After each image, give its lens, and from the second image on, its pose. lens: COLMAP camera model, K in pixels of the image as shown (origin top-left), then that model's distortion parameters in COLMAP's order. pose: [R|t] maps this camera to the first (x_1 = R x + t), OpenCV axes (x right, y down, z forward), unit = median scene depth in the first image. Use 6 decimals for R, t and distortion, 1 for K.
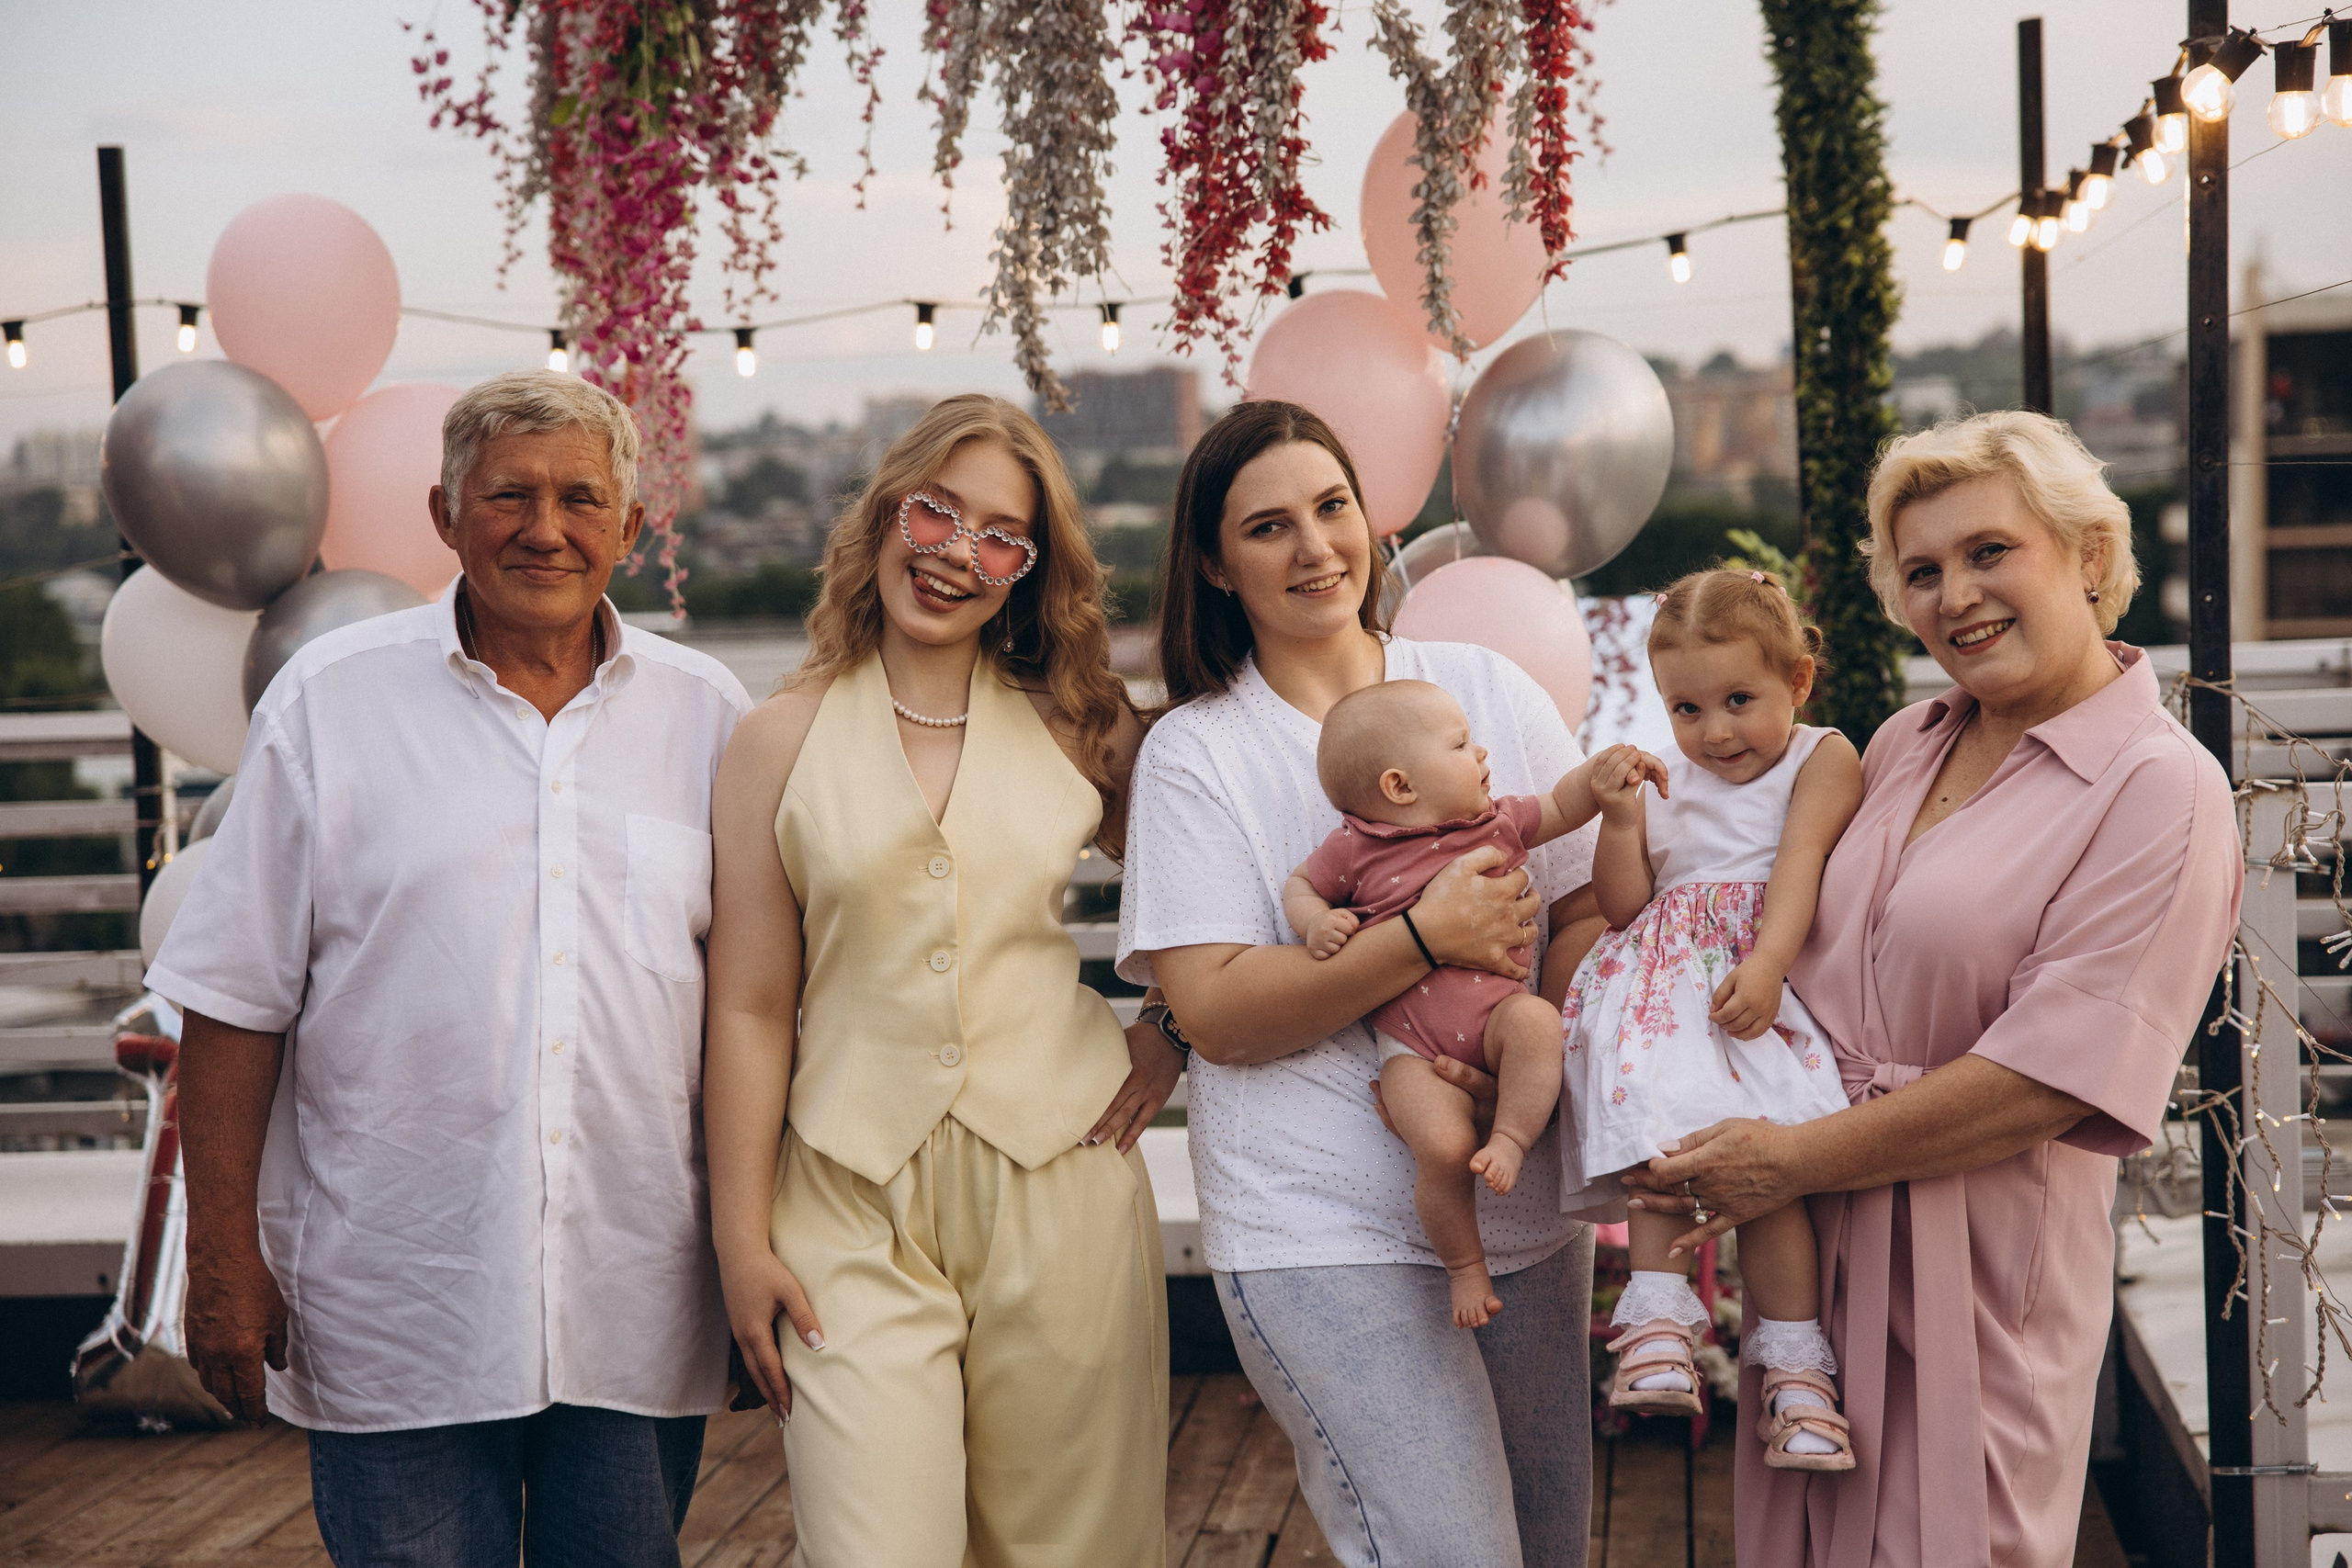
lens RADIAL K [[4322.9, 0, 1157.7], [0, 4322.9, 792.2], [0, 0, 1]] dist [0.397024, 0.000000]
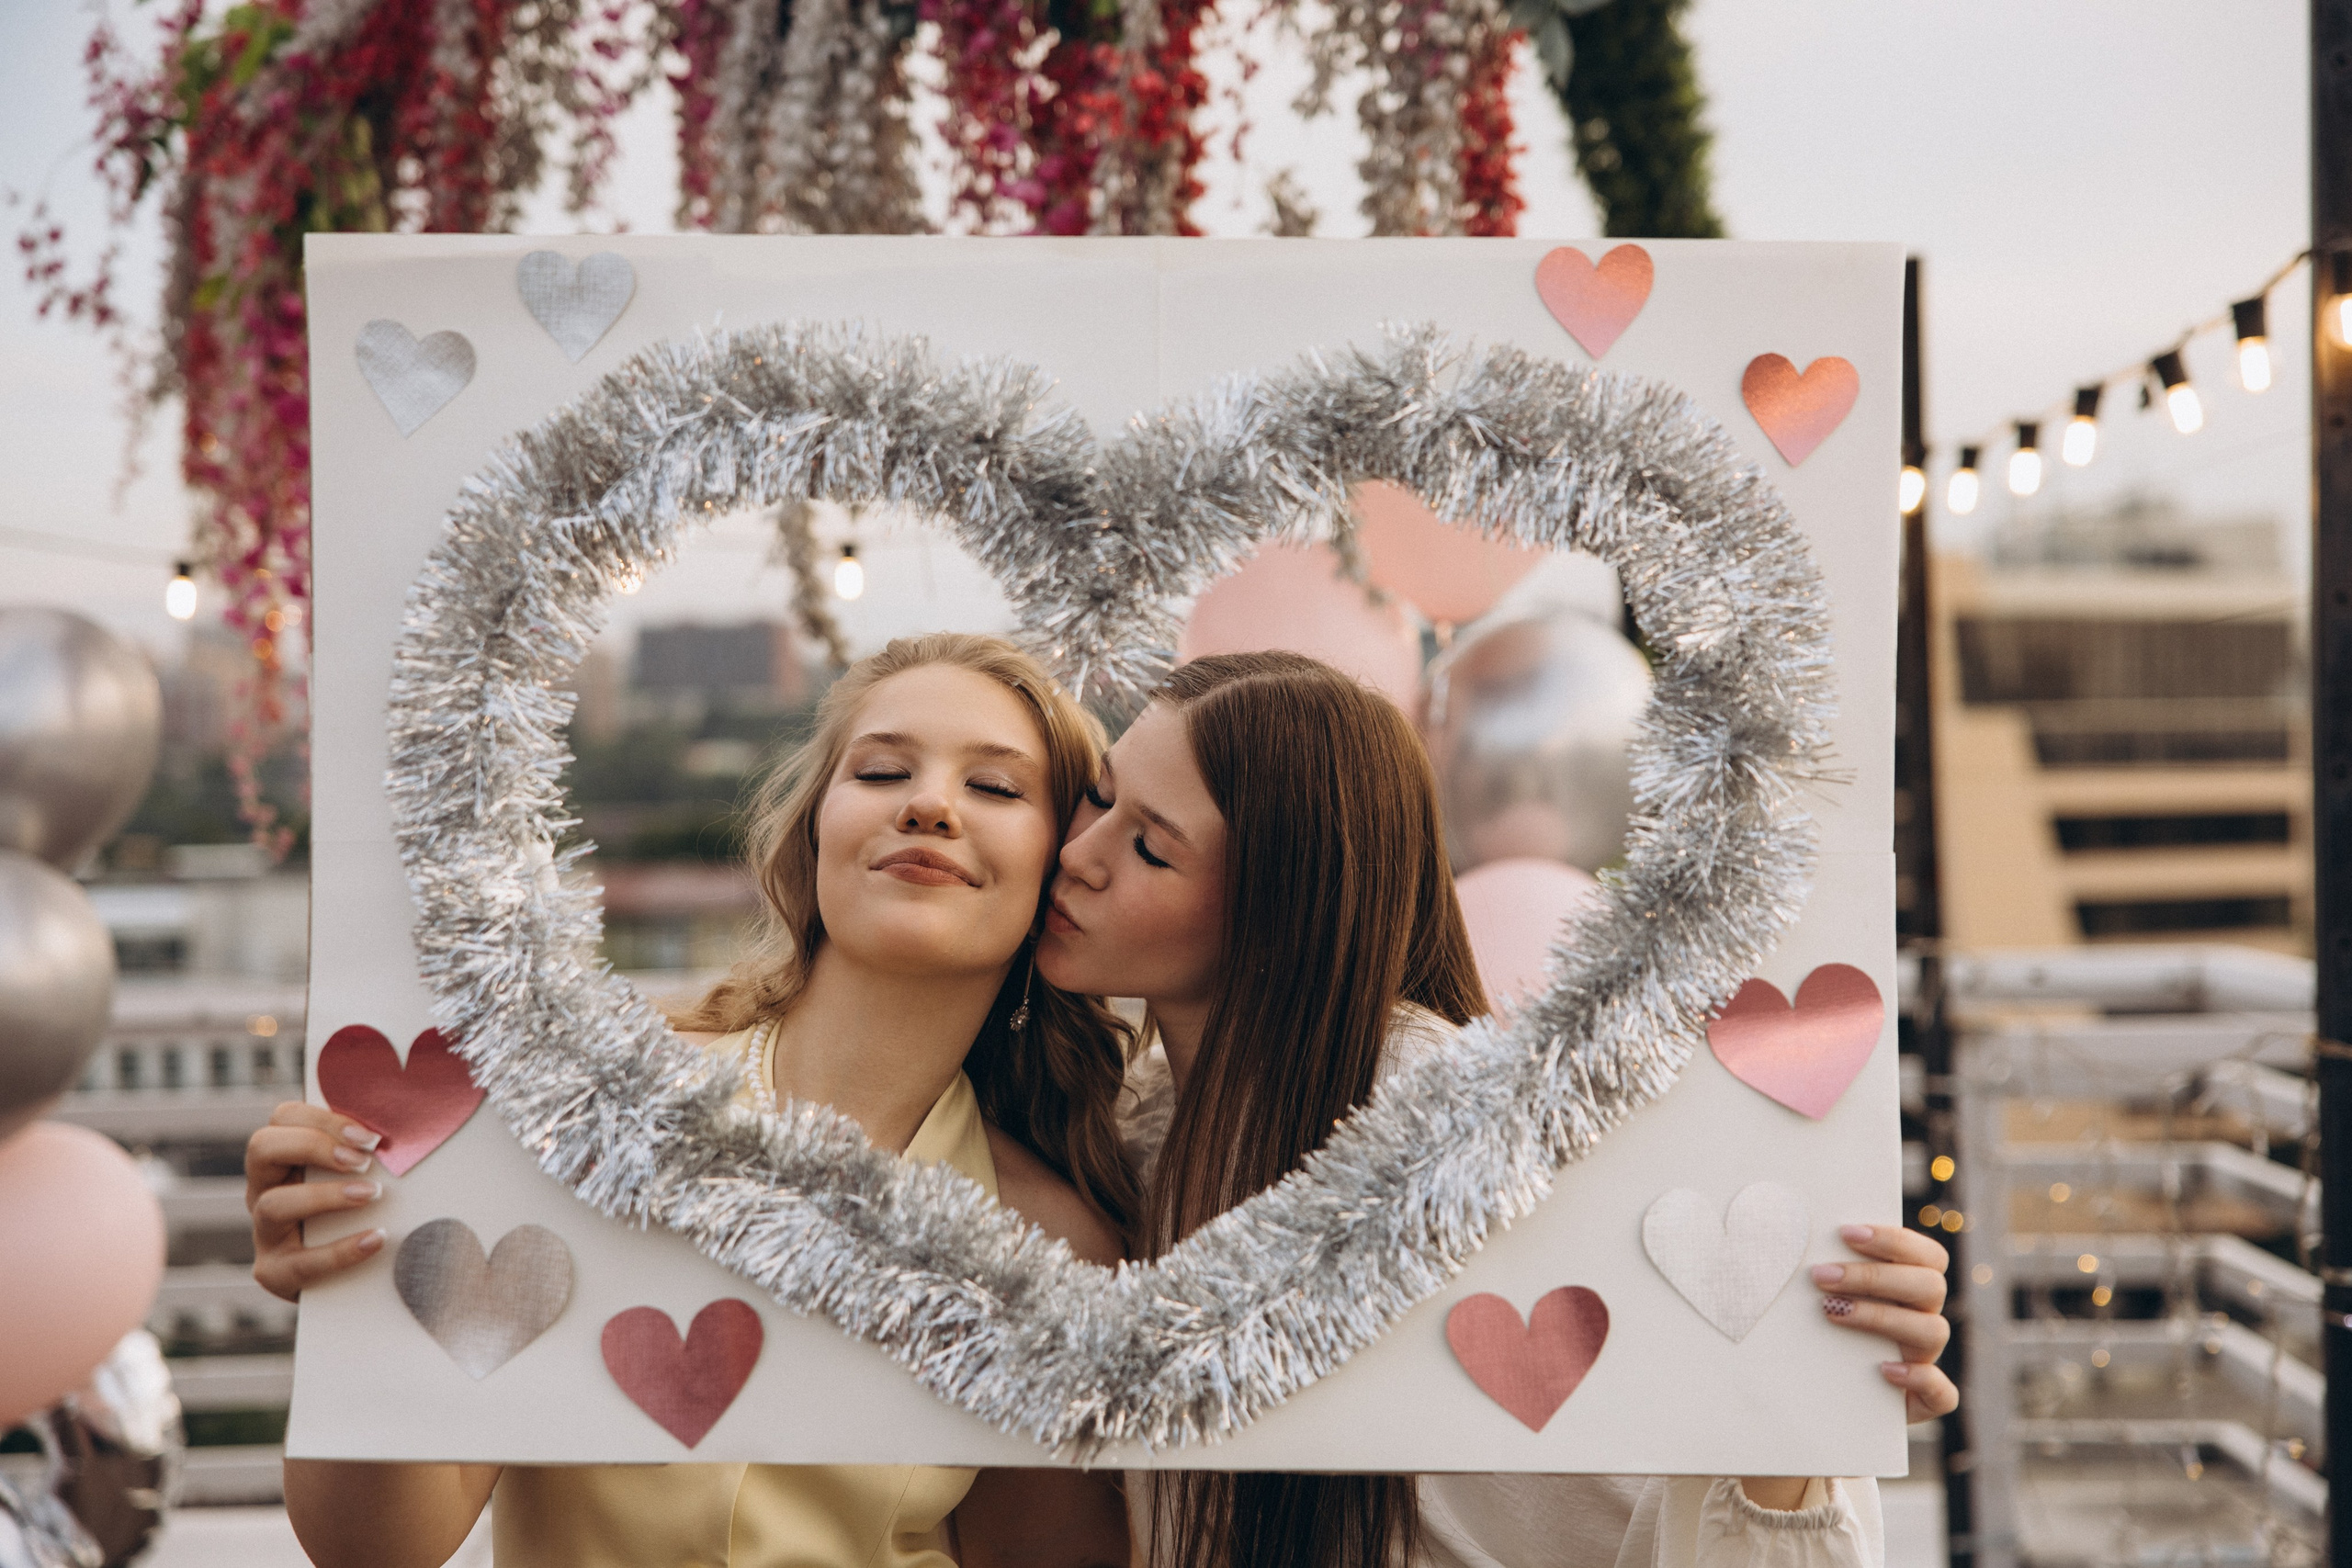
lens RADIAL K [[4087.8, 0, 1198.4], [0, 4087.8, 783.1], [0, 0, 1]] dist [0.209470, 0.000000]
pose [[0.992886, 0.015769, 0.118024, -0.048344], [-0.008984, 0.998288, -0.057799, -0.024003], [-0.118733, 0.056328, 0.991327, 0.248297]]
